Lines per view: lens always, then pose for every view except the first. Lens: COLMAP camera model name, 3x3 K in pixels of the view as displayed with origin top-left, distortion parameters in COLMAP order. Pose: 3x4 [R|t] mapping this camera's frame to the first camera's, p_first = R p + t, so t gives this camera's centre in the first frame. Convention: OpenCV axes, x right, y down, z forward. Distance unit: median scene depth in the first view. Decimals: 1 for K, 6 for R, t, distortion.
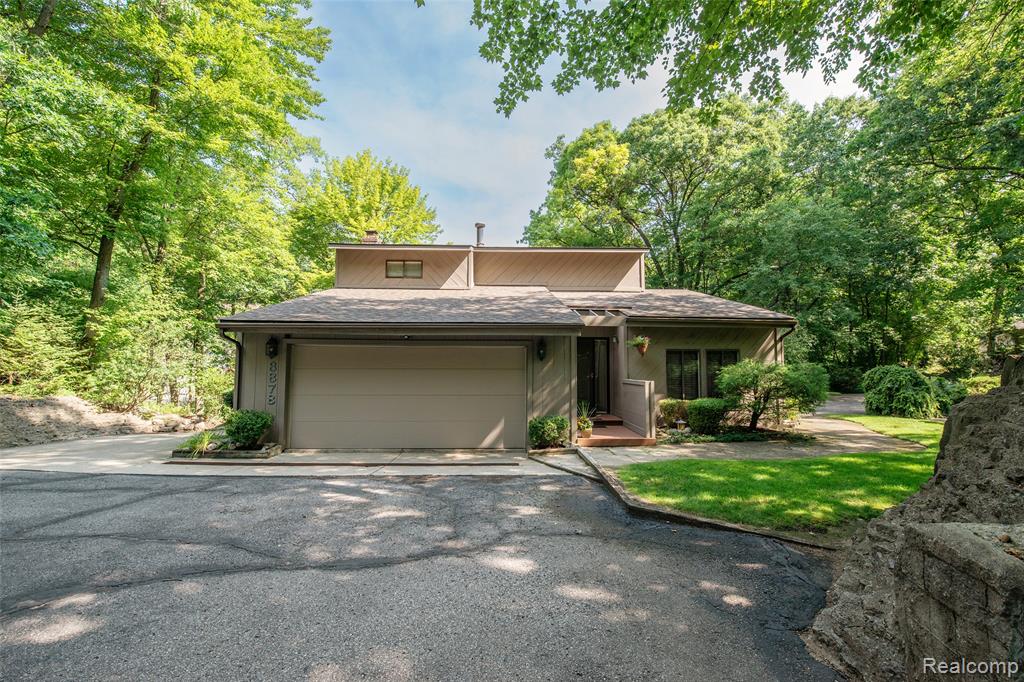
lens RADIAL K [[445.3, 0, 510.7], [0, 445.3, 336.5], [0, 0, 1]] dist [0.002486, -0.012083]
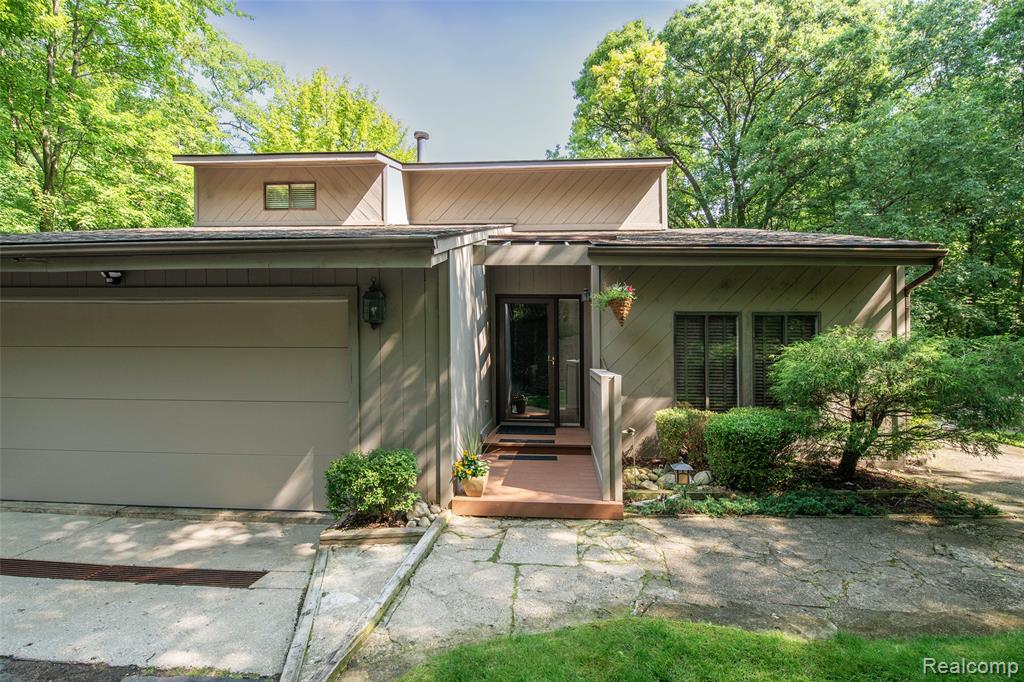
lens RADIAL K [[525.2, 0, 511.1], [0, 525.2, 329.4], [0, 0, 1]] dist [0.021193, -0.023234]
pose [[0.998594, 0.002876, -0.052923, 0.191644], [-0.001272, 0.999540, 0.030307, 0.030401], [0.052986, -0.030197, 0.998139, 0.375511]]
